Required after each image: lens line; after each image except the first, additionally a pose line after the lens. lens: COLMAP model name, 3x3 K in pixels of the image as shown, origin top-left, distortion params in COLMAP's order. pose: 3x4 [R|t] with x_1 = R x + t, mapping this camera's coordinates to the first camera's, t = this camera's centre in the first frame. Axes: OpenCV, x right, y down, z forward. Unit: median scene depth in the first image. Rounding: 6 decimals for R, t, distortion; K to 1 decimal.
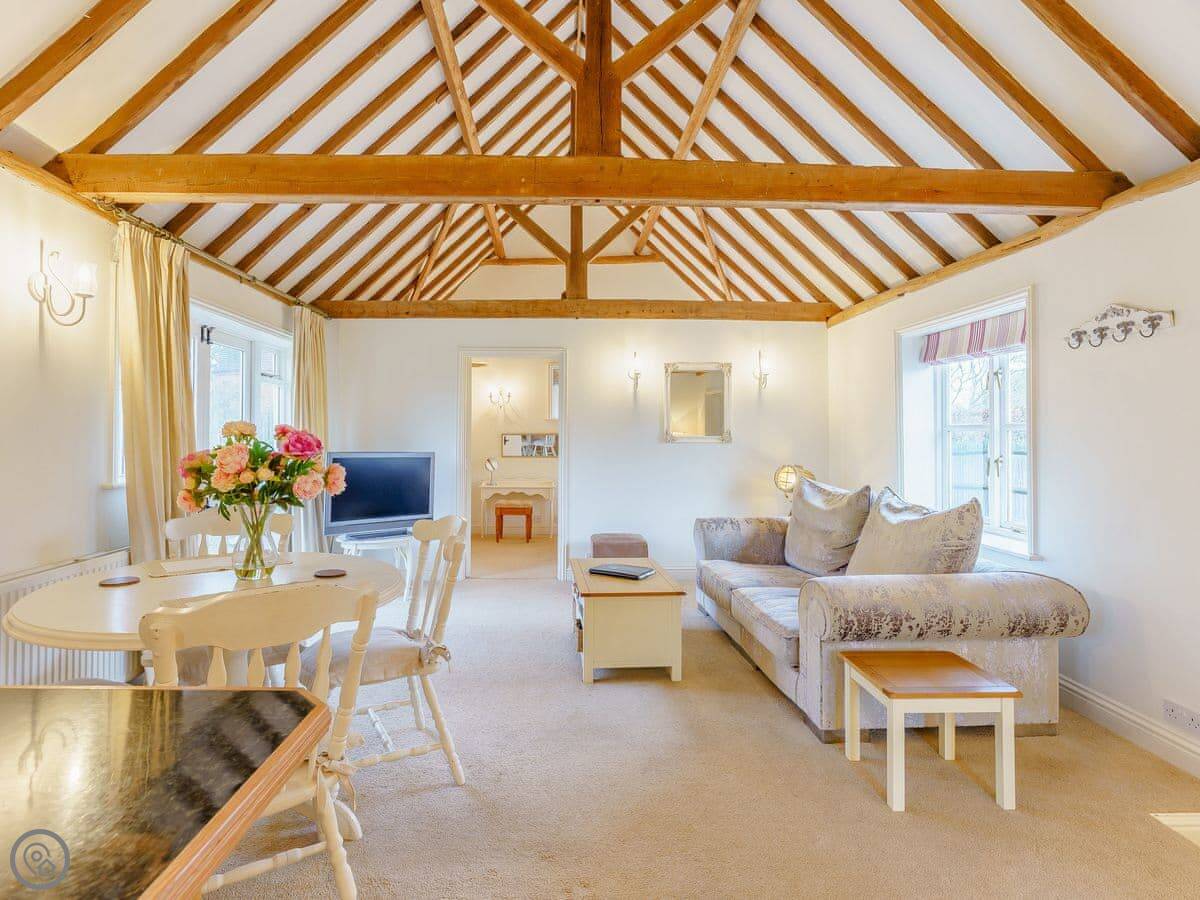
lens RADIAL K [[622.4, 0, 573.2], [0, 622.4, 427.1], [0, 0, 1]] dist [-0.002017, 0.001452]
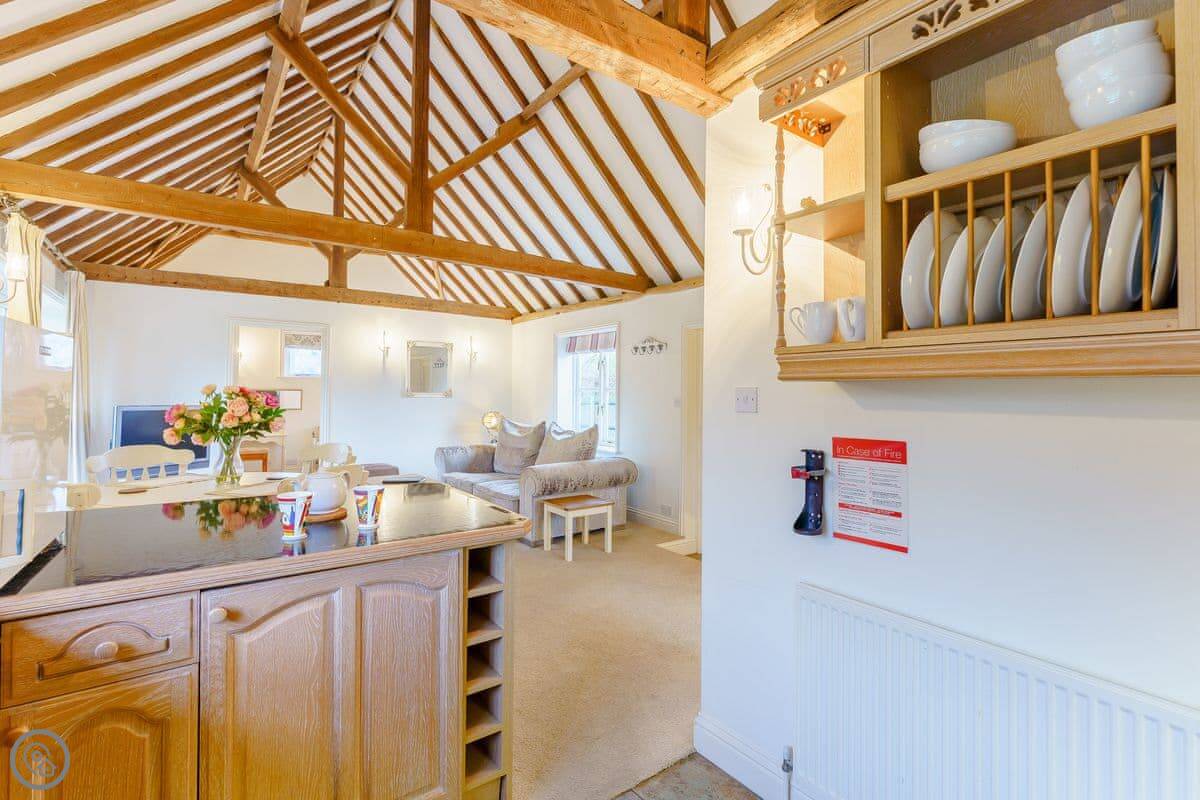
lens RADIAL K [[547.9, 0, 596.8], [0, 547.9, 390.1], [0, 0, 1]] dist [0.000555, 0.000047]
pose [[0.819394, 0.008218, 0.573172, -0.333749], [-0.015522, 0.999849, 0.007855, -0.012421], [-0.573020, -0.015333, 0.819398, -0.415894]]
